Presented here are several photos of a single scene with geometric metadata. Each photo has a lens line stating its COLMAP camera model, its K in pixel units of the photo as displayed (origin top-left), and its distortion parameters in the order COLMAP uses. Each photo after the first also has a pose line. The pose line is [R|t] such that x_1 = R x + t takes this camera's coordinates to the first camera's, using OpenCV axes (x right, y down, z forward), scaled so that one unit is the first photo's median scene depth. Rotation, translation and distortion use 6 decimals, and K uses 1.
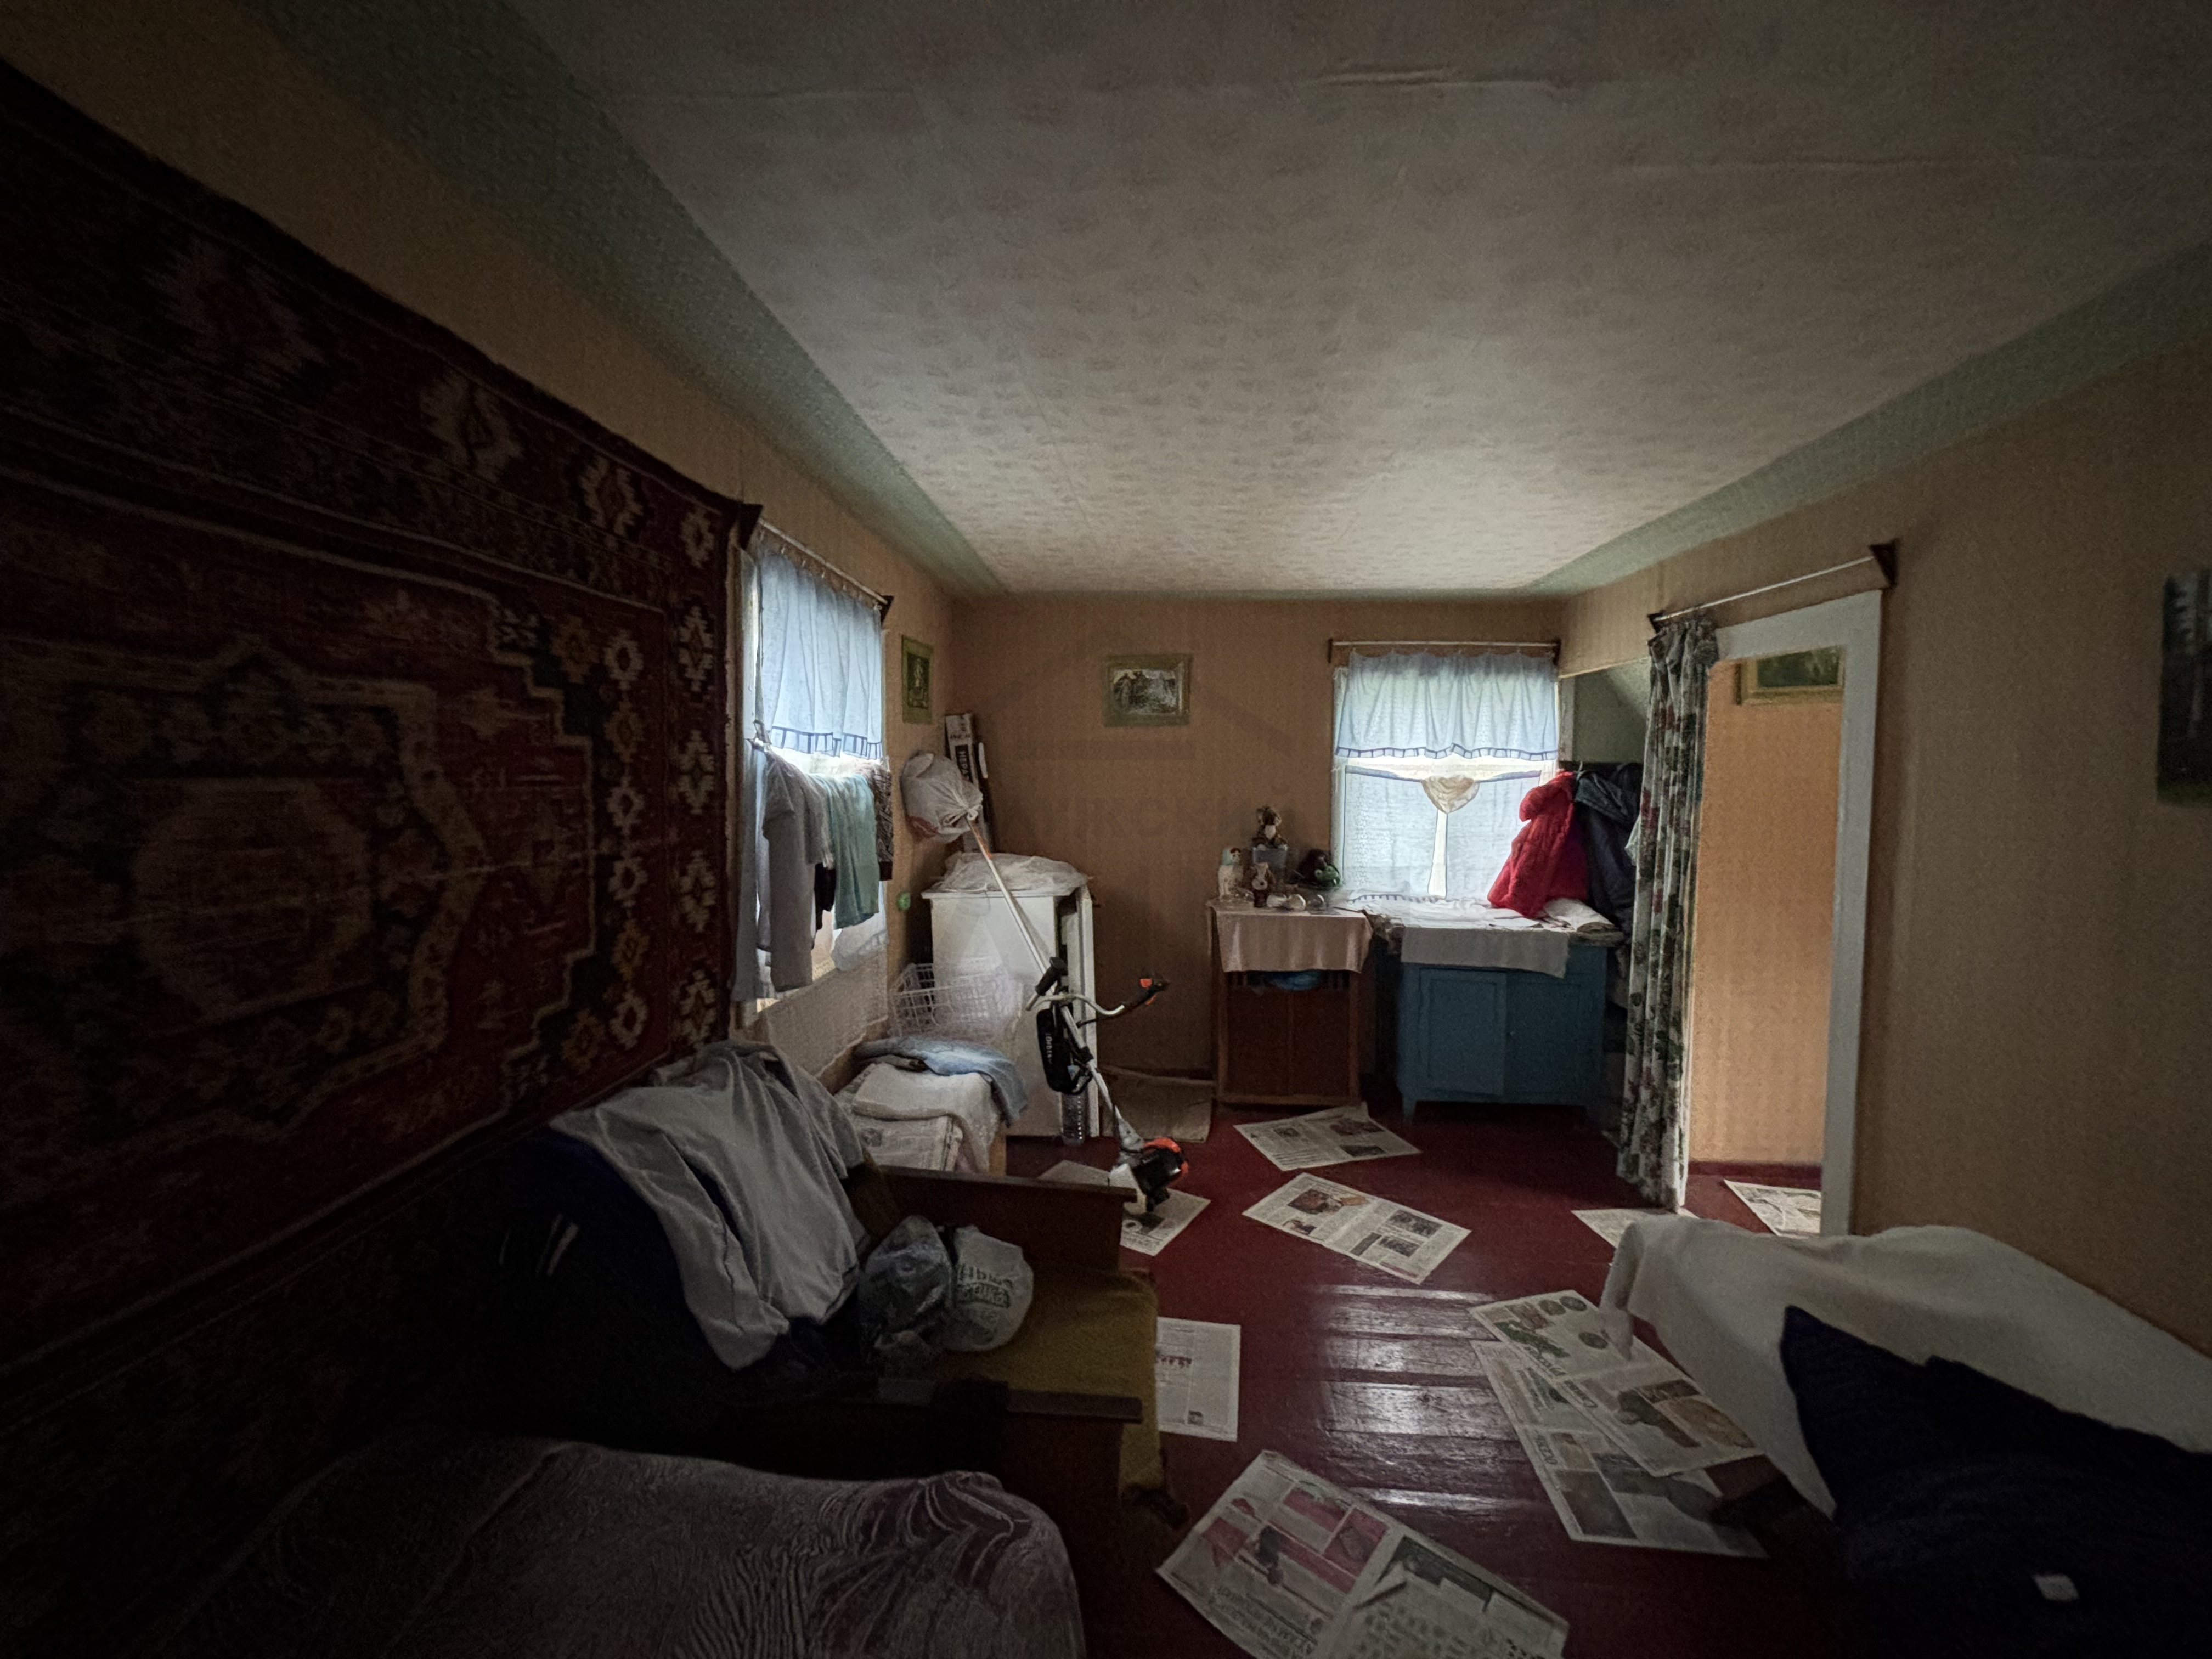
lens RADIAL K [[883.6, 0, 1108.6], [0, 883.6, 833.9], [0, 0, 1]] dist [-0.006360, 0.000300]
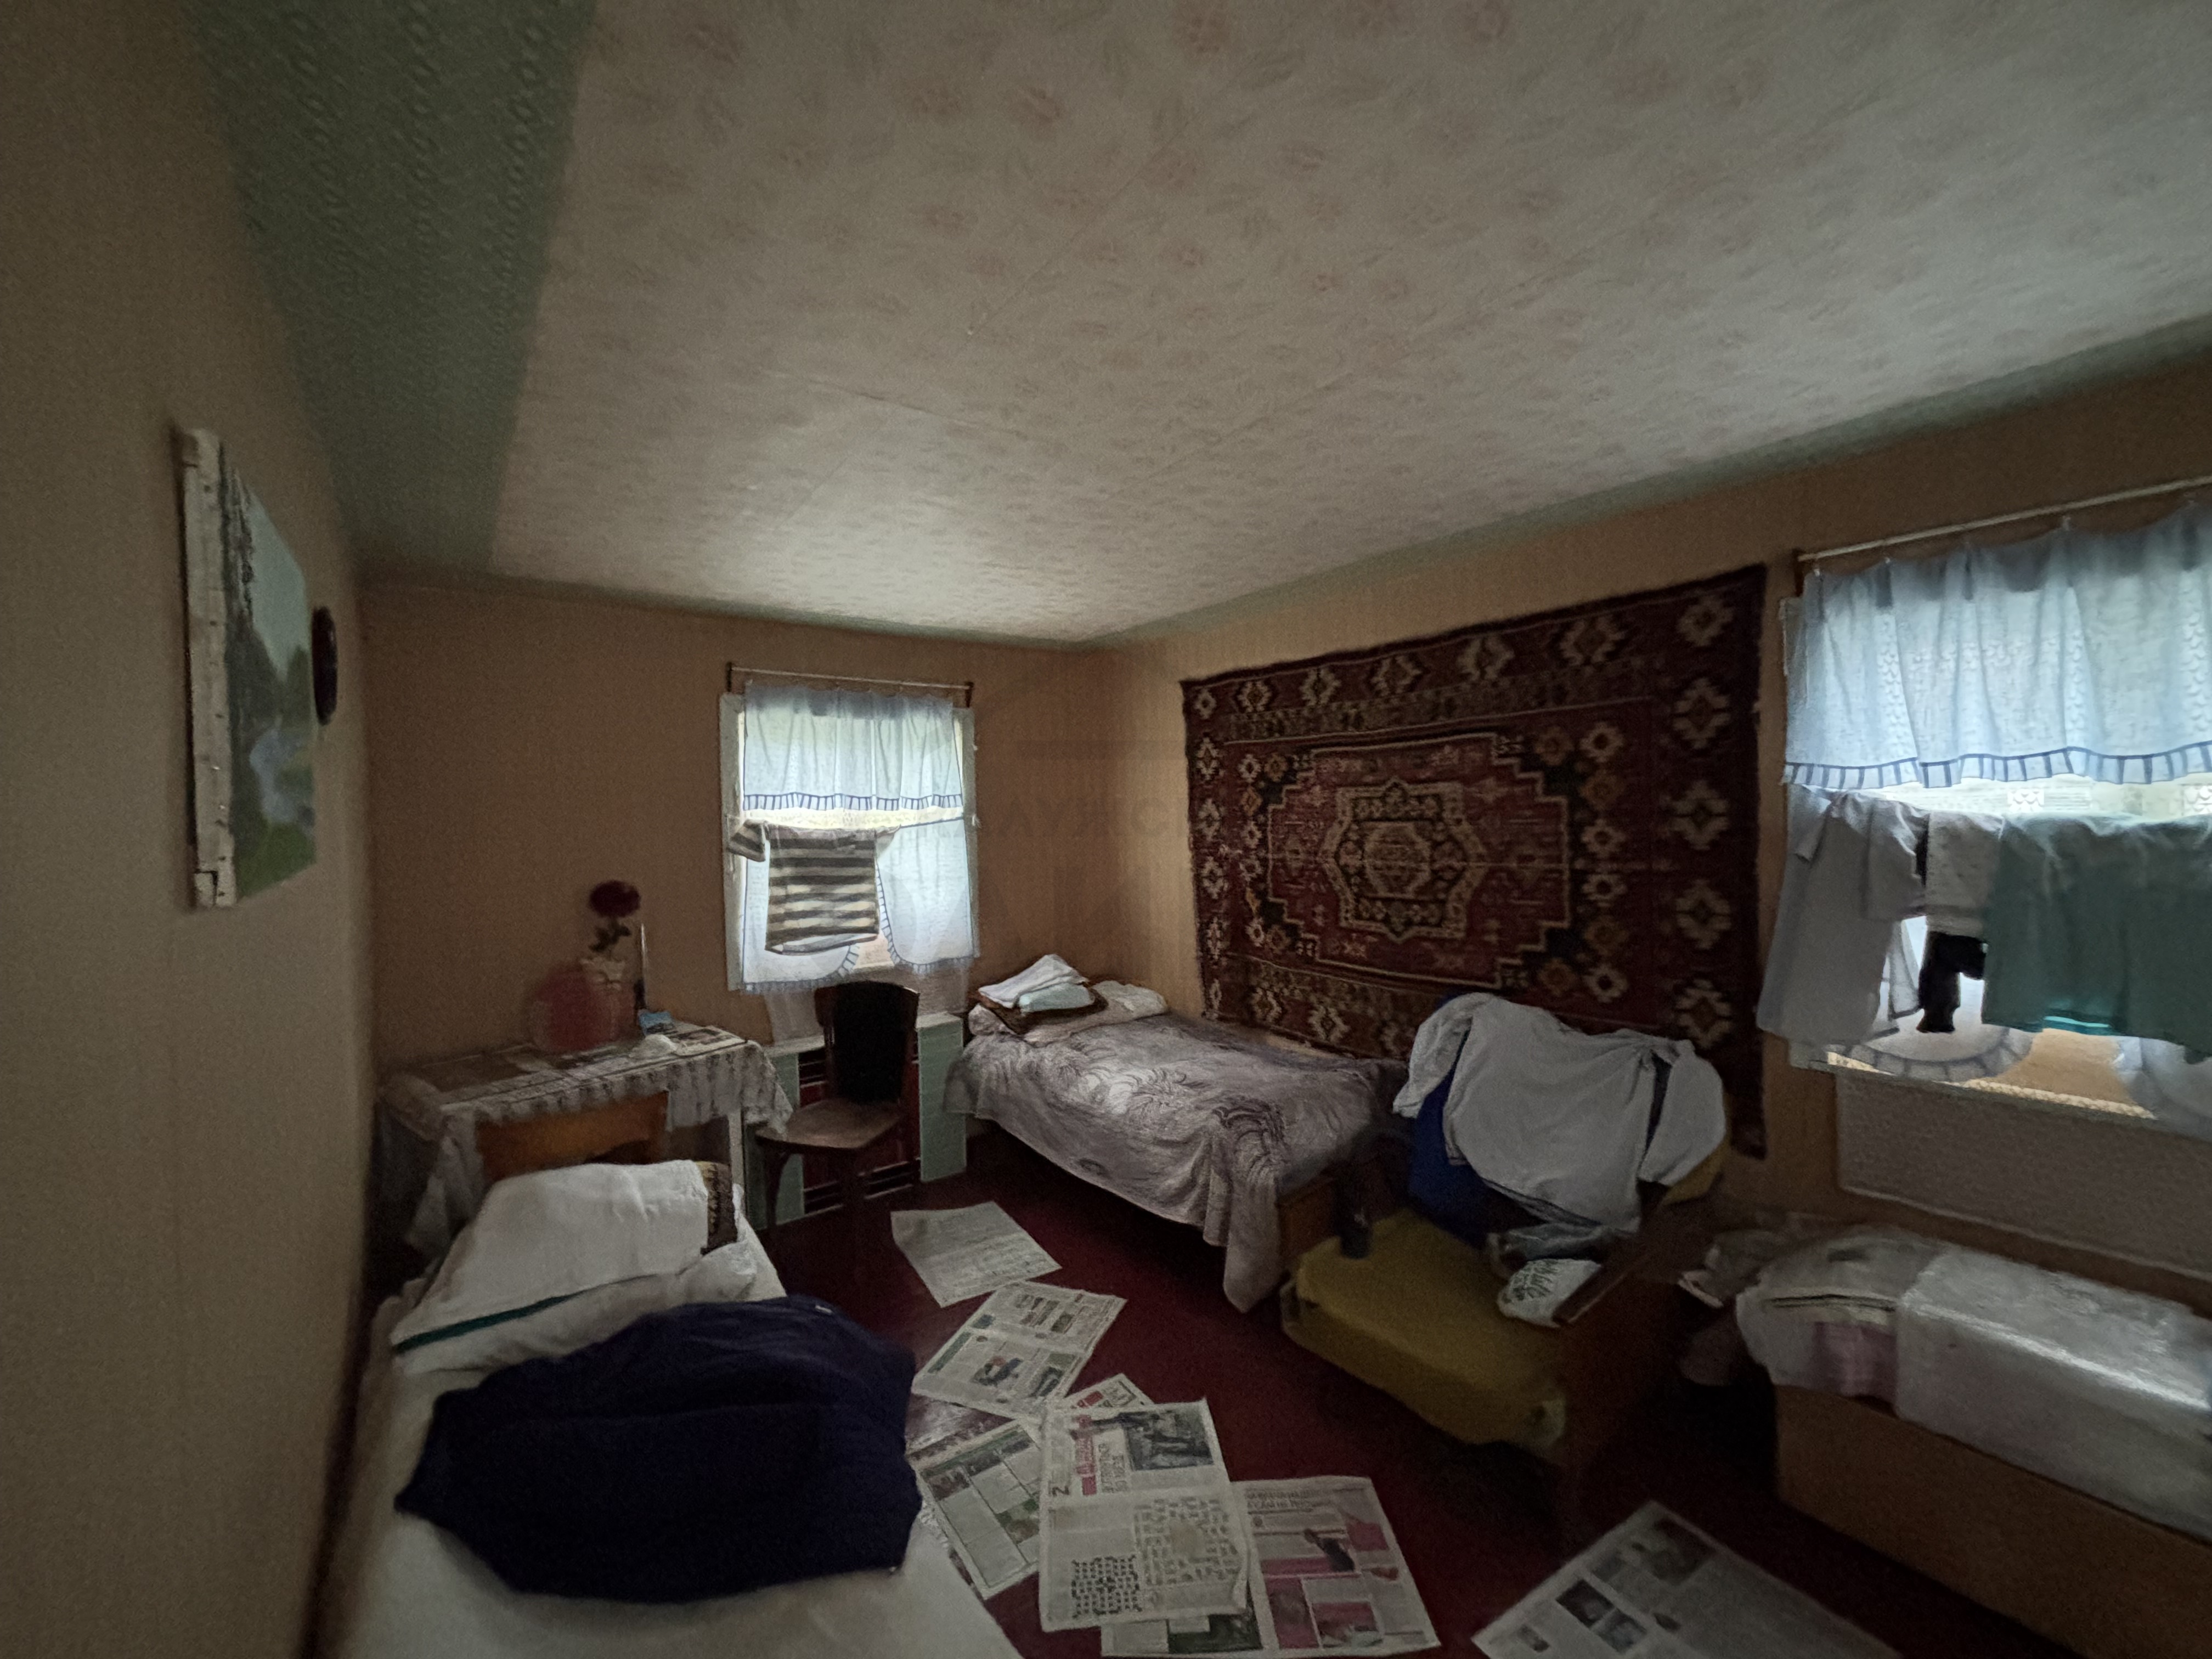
lens RADIAL K [[883.6, 0, 1105.5], [0, 883.6, 832.7], [0, 0, 1]] dist [-0.006360, 0.000300]
pose [[-0.757350, 0.023621, -0.652581, 1.189362], [-0.024169, 0.997647, 0.064160, -0.131238], [0.652561, 0.064364, -0.754997, 1.749284]]
